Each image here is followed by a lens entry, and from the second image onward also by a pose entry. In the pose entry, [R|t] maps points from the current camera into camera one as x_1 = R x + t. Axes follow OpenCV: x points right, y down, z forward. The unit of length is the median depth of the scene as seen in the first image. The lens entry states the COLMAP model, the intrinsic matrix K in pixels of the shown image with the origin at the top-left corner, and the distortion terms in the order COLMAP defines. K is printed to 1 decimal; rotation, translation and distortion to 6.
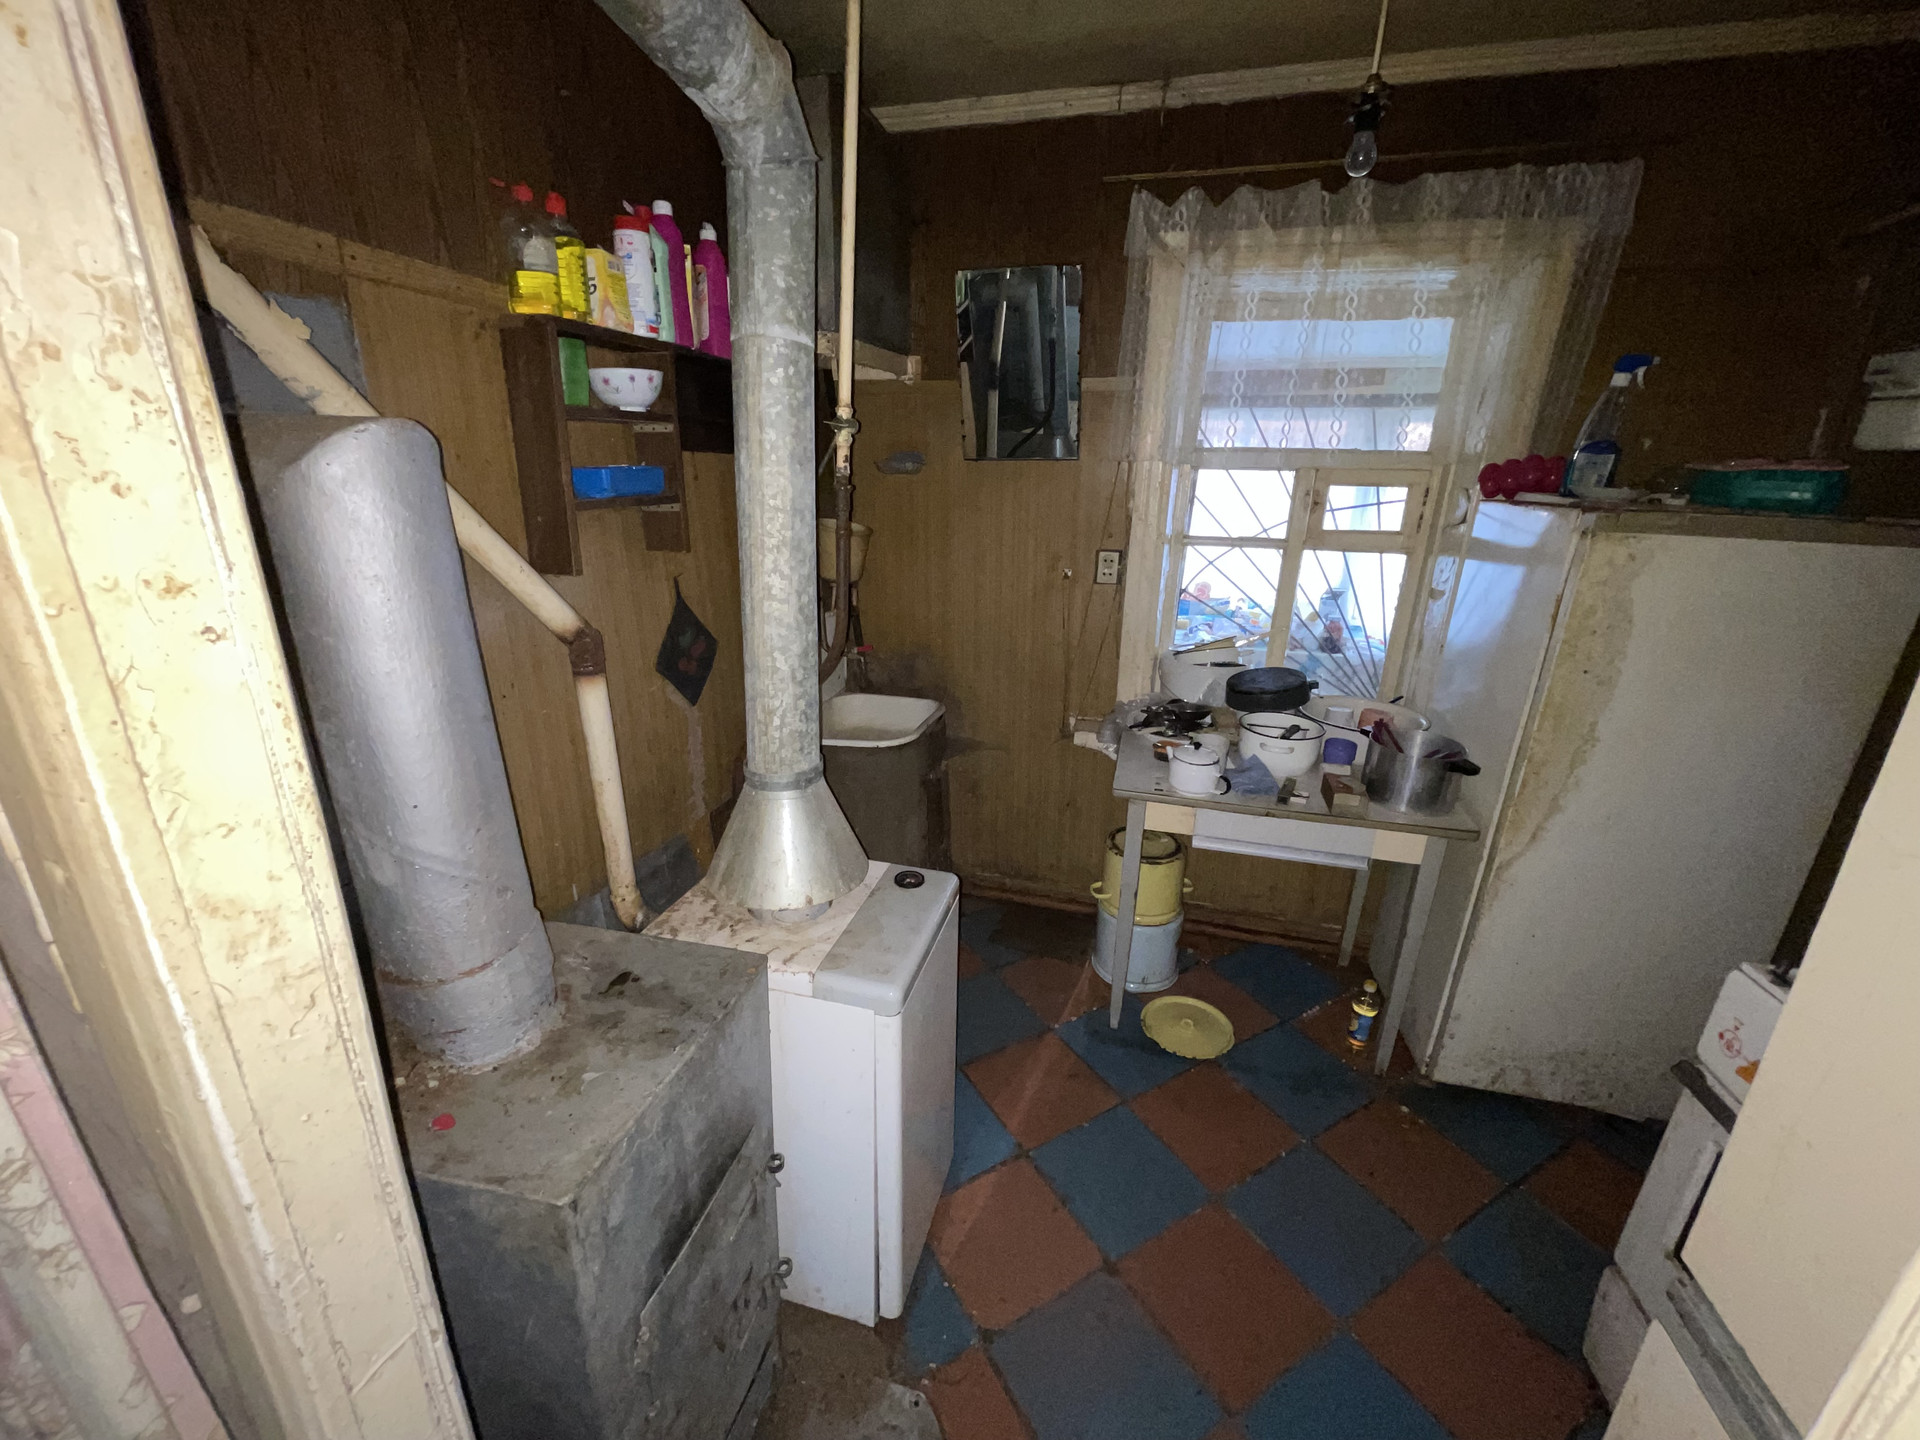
lens RADIAL K [[769.9, 0, 957.5], [0, 769.9, 724.0], [0, 0, 1]] dist [-0.005088, 0.000114]
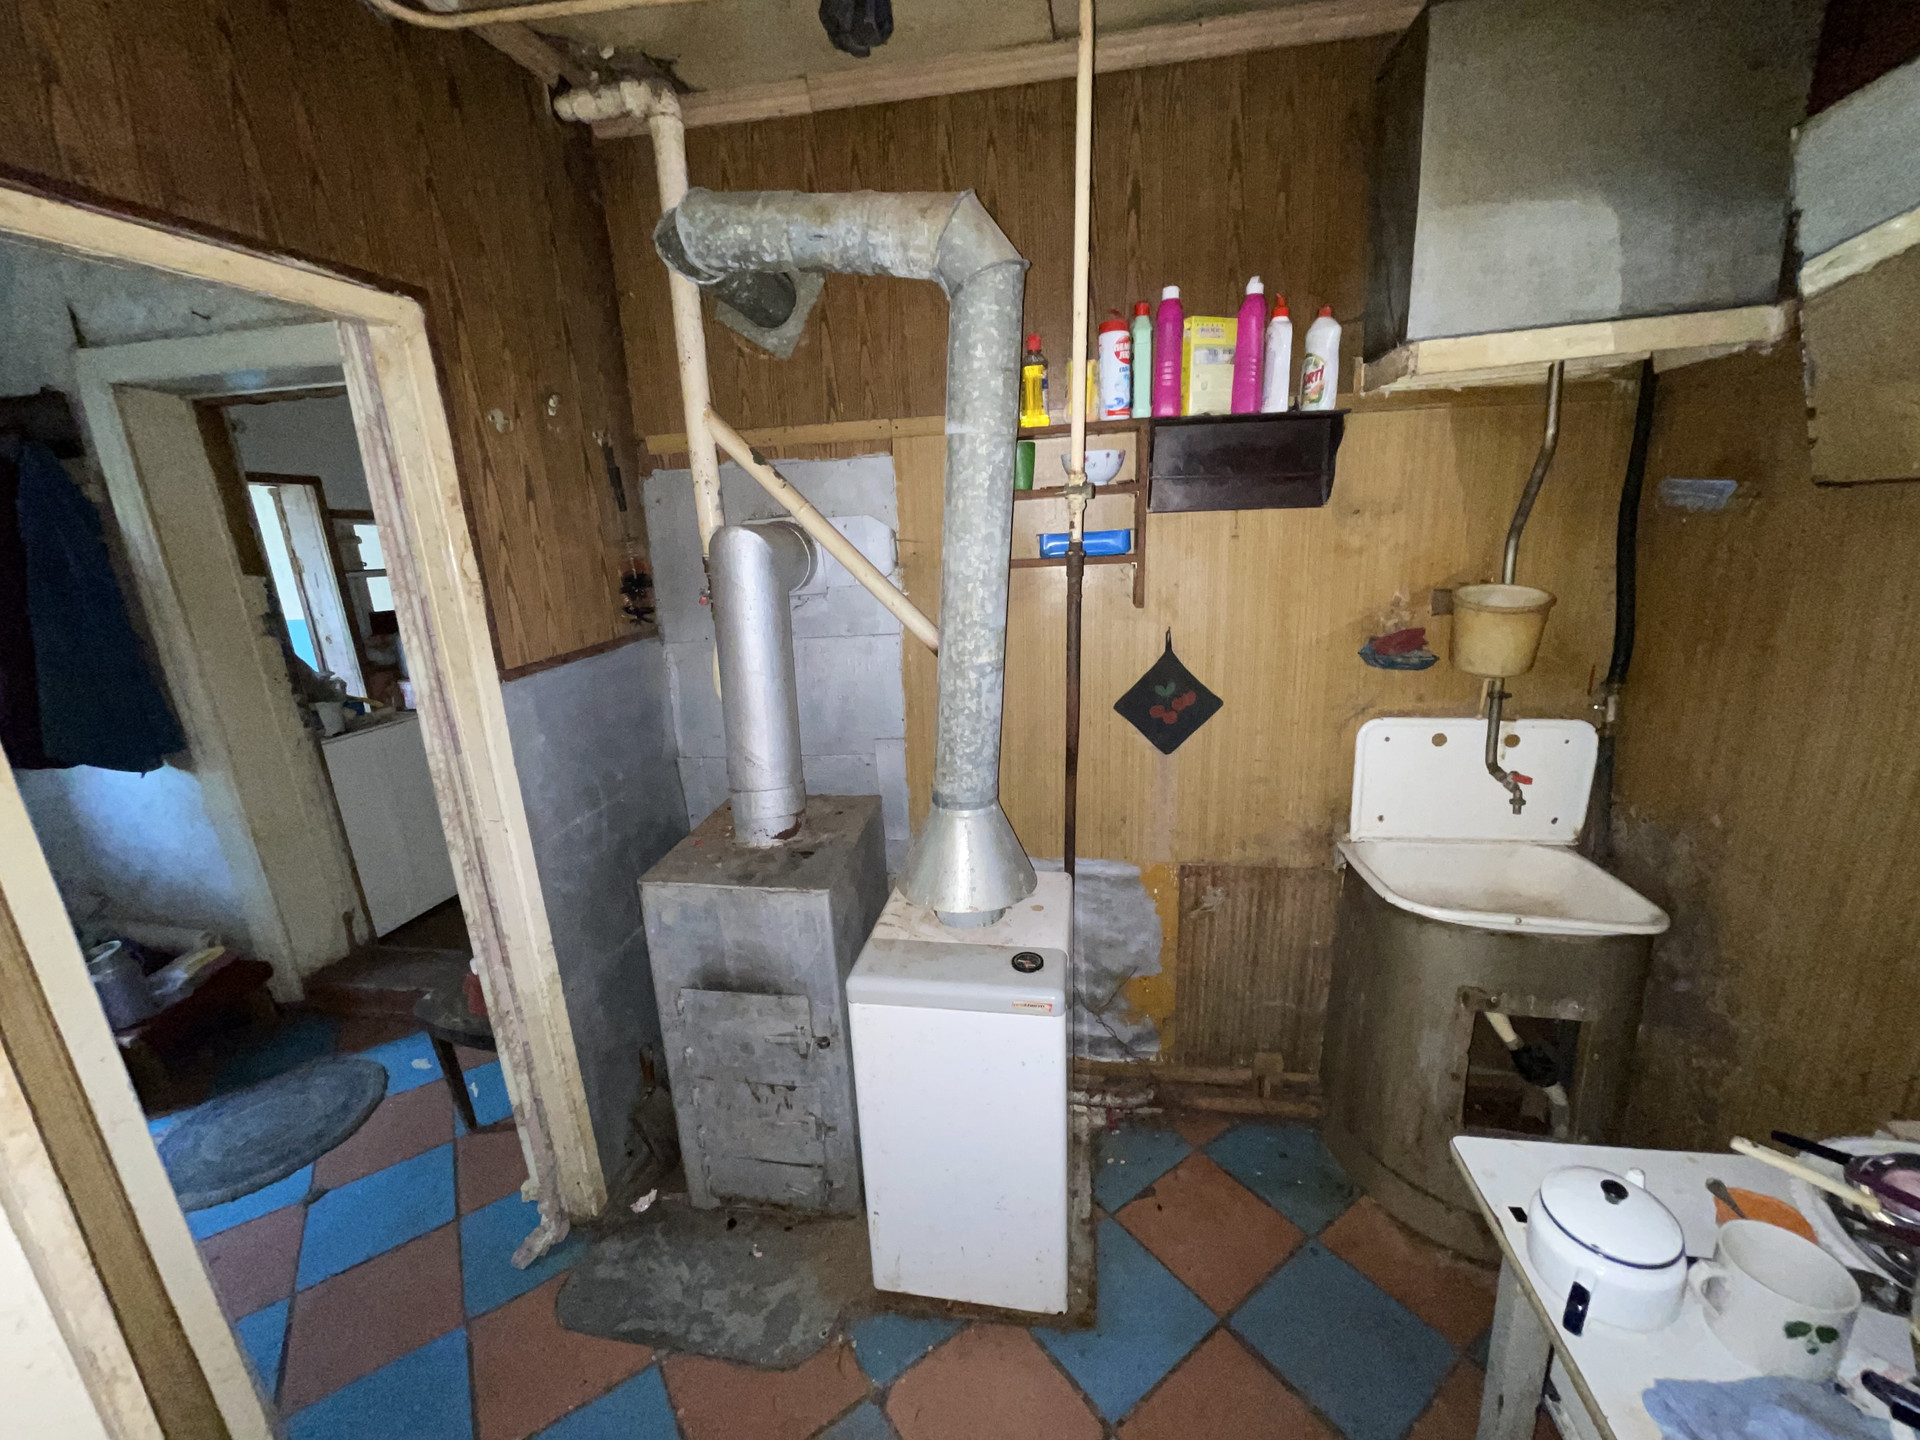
lens RADIAL K [[763.2, 0, 959.1], [0, 763.2, 727.2], [0, 0, 1]] dist [-0.000759, 0.000011]
pose [[0.095904, 0.234330, -0.967415, 0.677266], [-0.277925, 0.939546, 0.200027, -0.205295], [0.955803, 0.249686, 0.155232, 0.617179]]
